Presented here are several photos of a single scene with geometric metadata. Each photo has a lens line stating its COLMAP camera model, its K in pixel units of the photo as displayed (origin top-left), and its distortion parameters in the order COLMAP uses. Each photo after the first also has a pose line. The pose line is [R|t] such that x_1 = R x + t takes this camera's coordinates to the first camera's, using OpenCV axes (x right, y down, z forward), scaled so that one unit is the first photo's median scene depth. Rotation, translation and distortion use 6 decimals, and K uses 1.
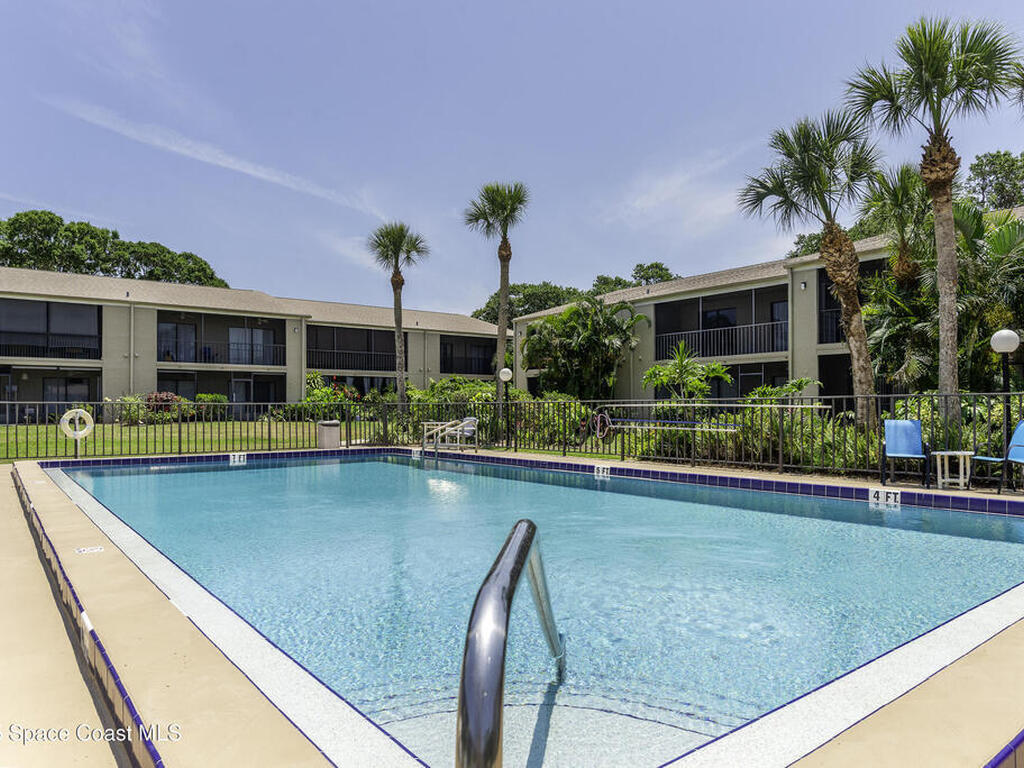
lens RADIAL K [[687.4, 0, 512.0], [0, 687.4, 384.0], [0, 0, 1]] dist [-0.027536, 0.000034]
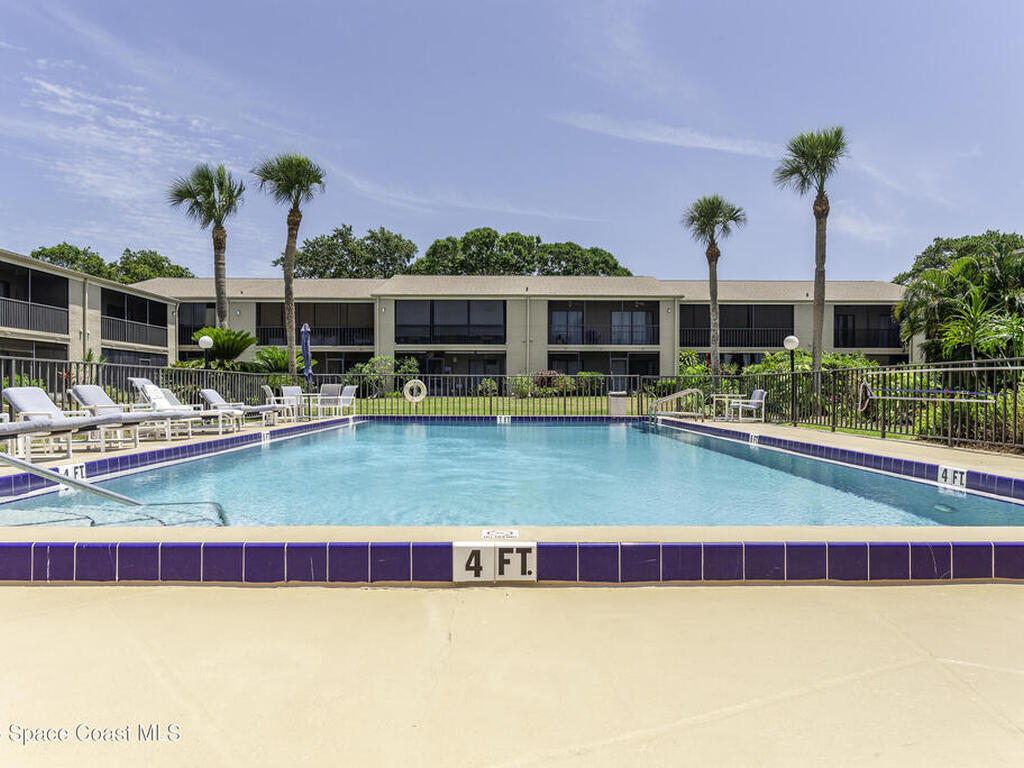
lens RADIAL K [[687.4, 0, 512.0], [0, 687.4, 384.0], [0, 0, 1]] dist [-0.027536, 0.000034]
pose [[0.785856, -0.000474, -0.618409, 0.163932], [0.015852, 0.999687, 0.019377, 0.011020], [0.618206, -0.025030, 0.785618, 0.031976]]
